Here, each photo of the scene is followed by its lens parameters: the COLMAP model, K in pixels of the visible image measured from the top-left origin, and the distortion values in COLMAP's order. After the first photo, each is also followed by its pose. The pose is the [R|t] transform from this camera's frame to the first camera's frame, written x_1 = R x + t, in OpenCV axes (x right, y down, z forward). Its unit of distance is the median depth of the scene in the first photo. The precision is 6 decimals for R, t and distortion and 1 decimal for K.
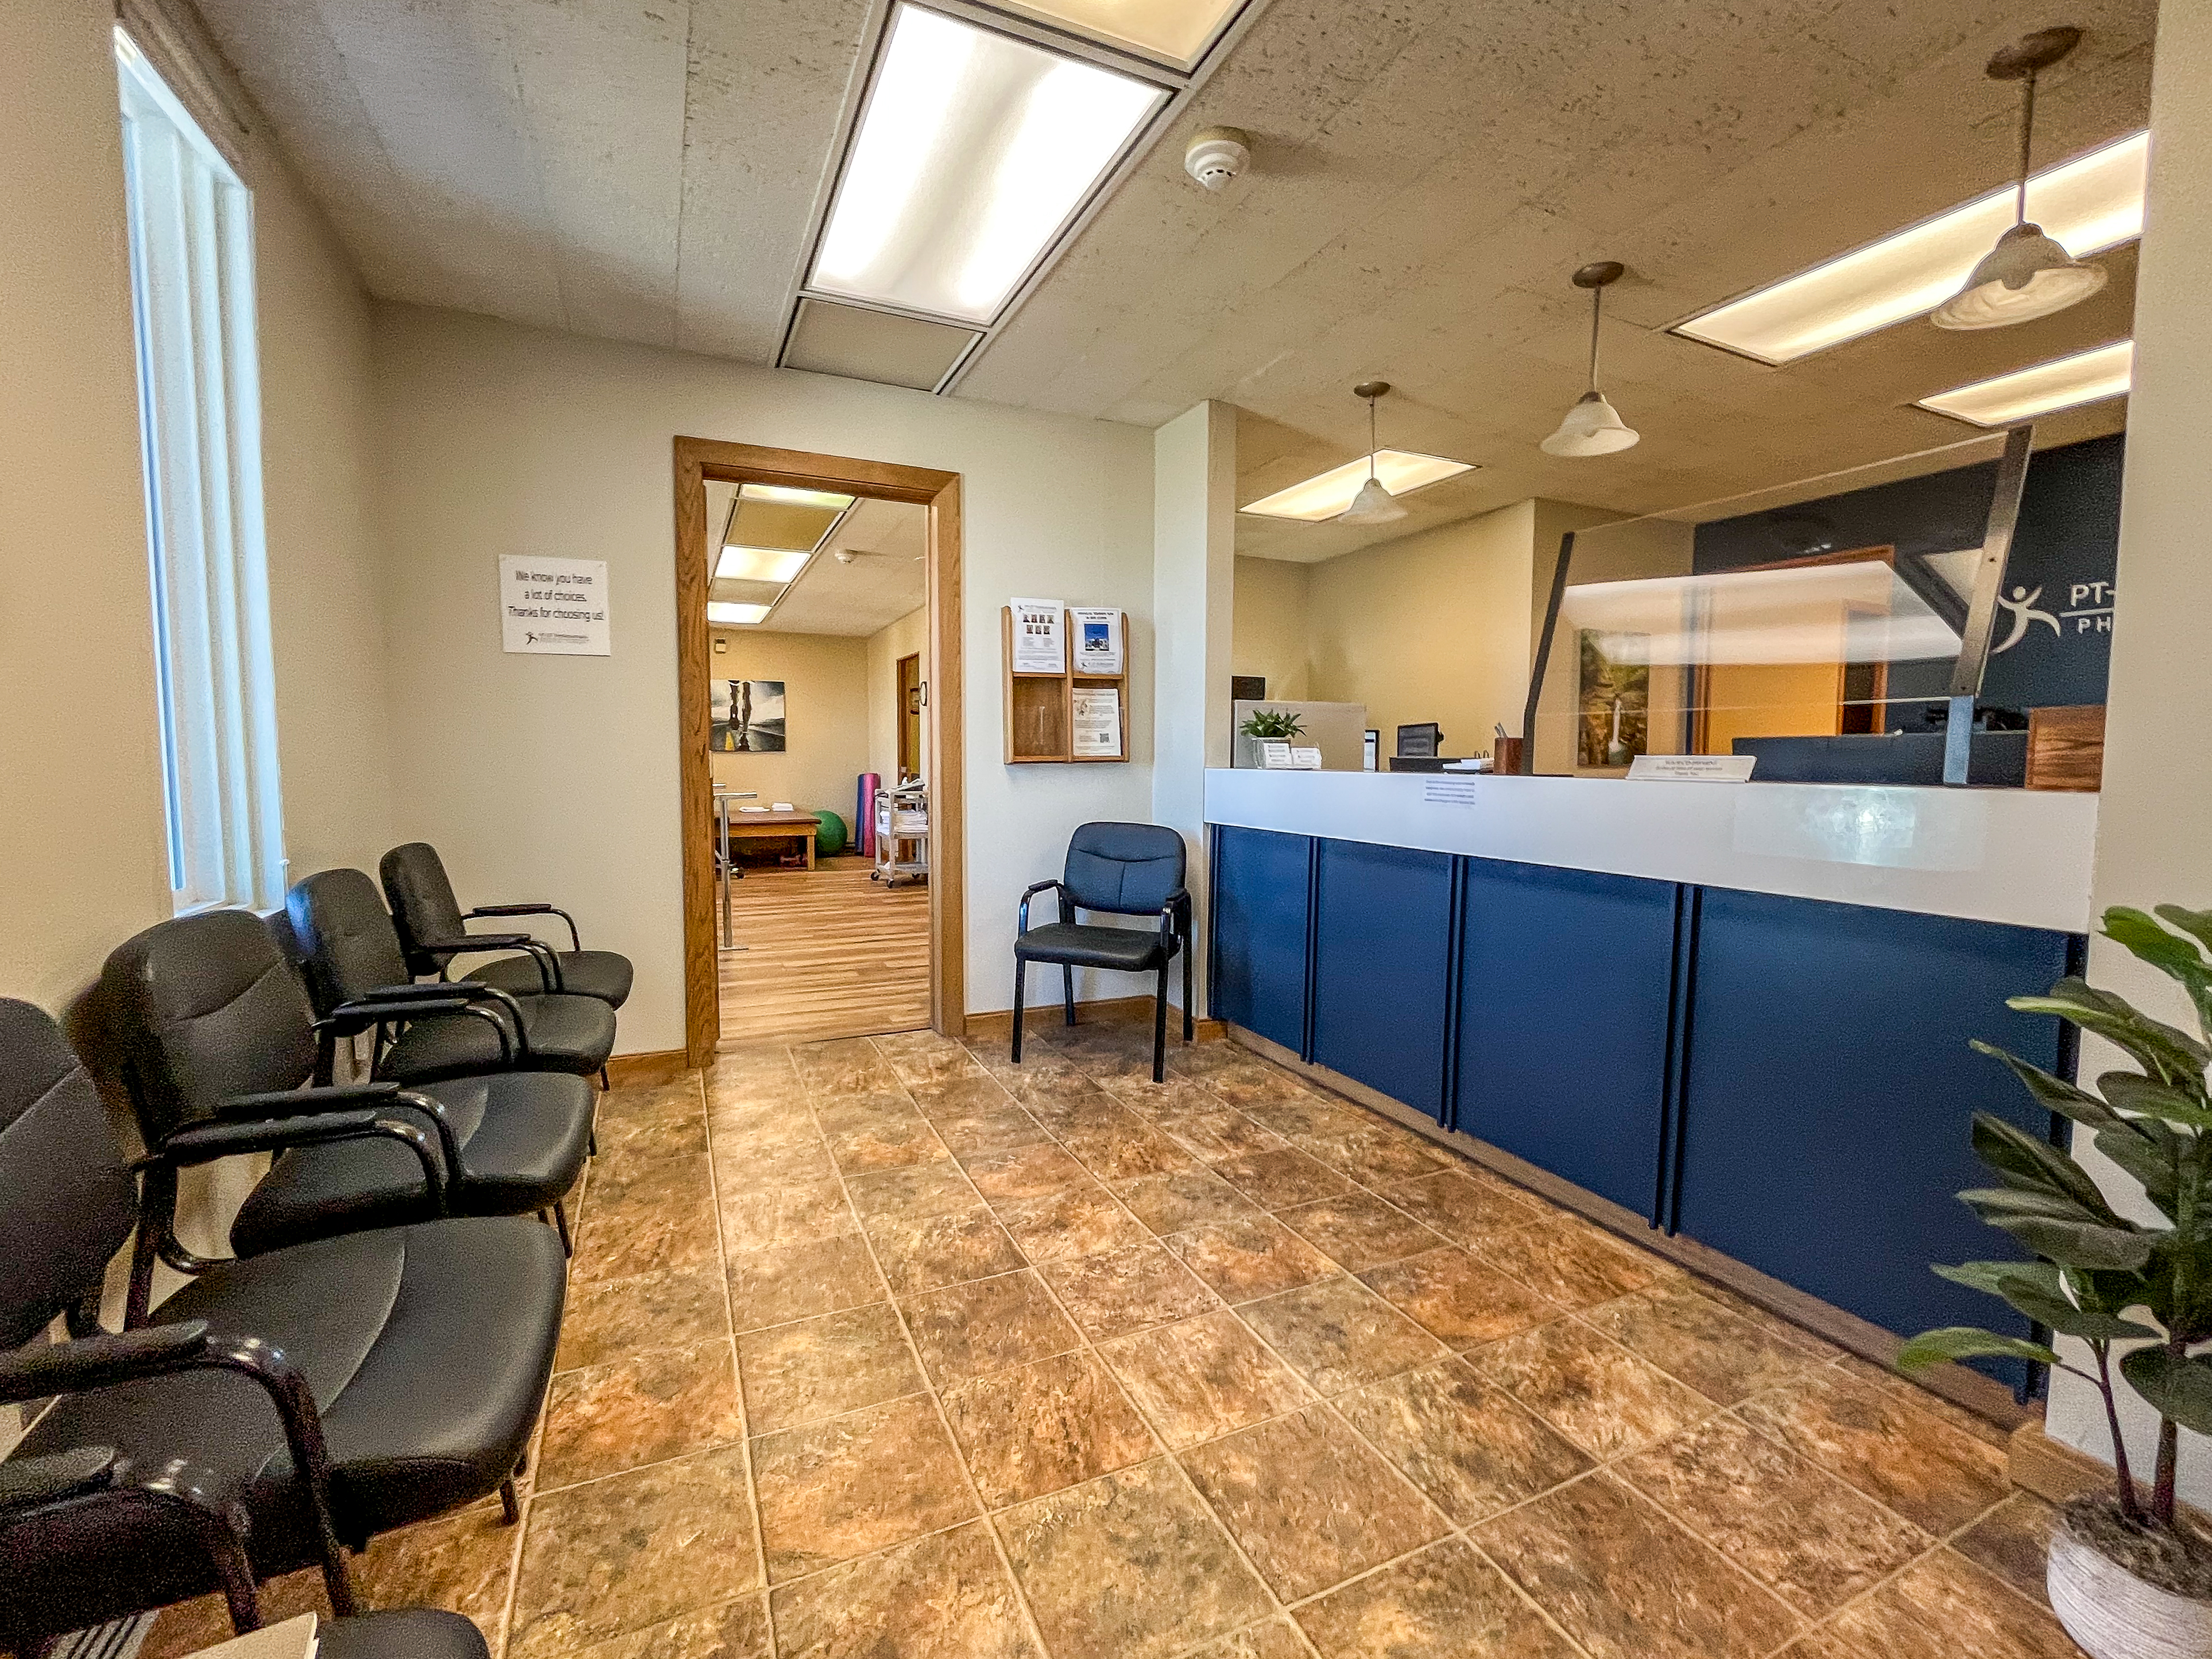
lens RADIAL K [[934.5, 0, 1096.5], [0, 934.5, 829.7], [0, 0, 1]] dist [-0.014675, 0.000110]
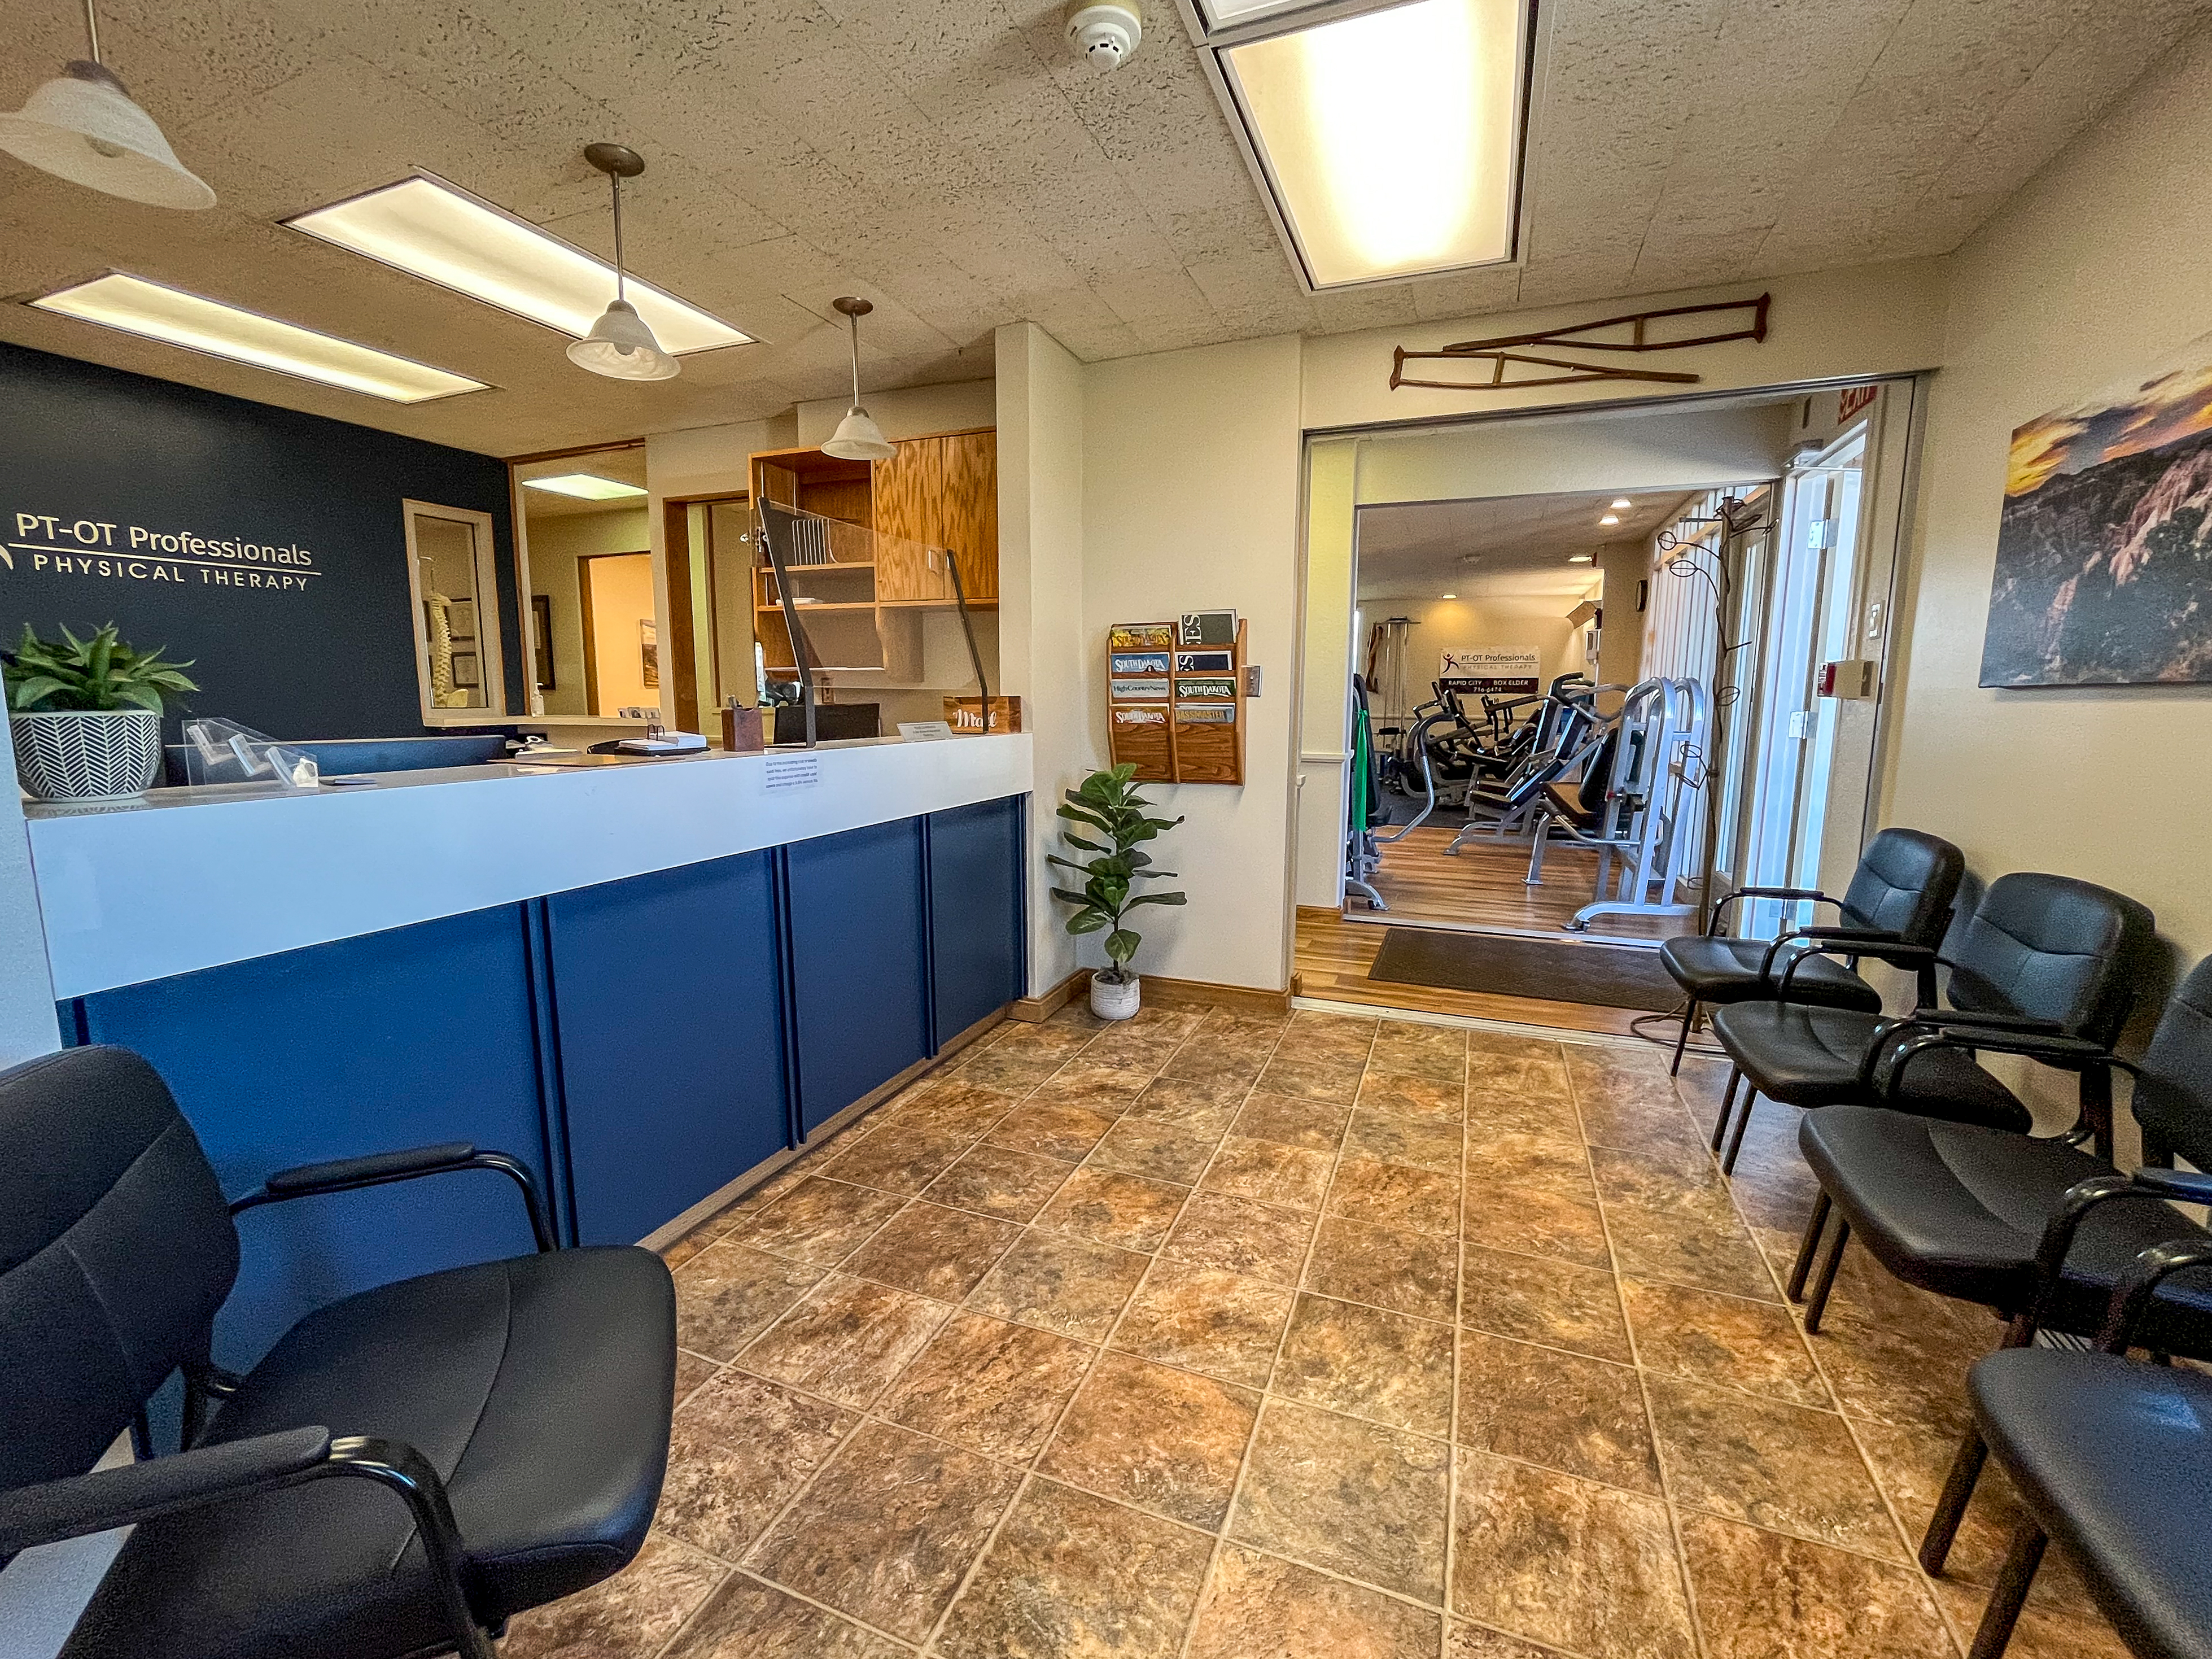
lens RADIAL K [[934.6, 0, 1096.5], [0, 934.6, 829.7], [0, 0, 1]] dist [-0.014675, 0.000110]
pose [[-0.681047, -0.114265, 0.723270, -0.525970], [0.051888, 0.977735, 0.203326, -0.174142], [-0.730399, 0.176003, -0.659954, 1.597373]]
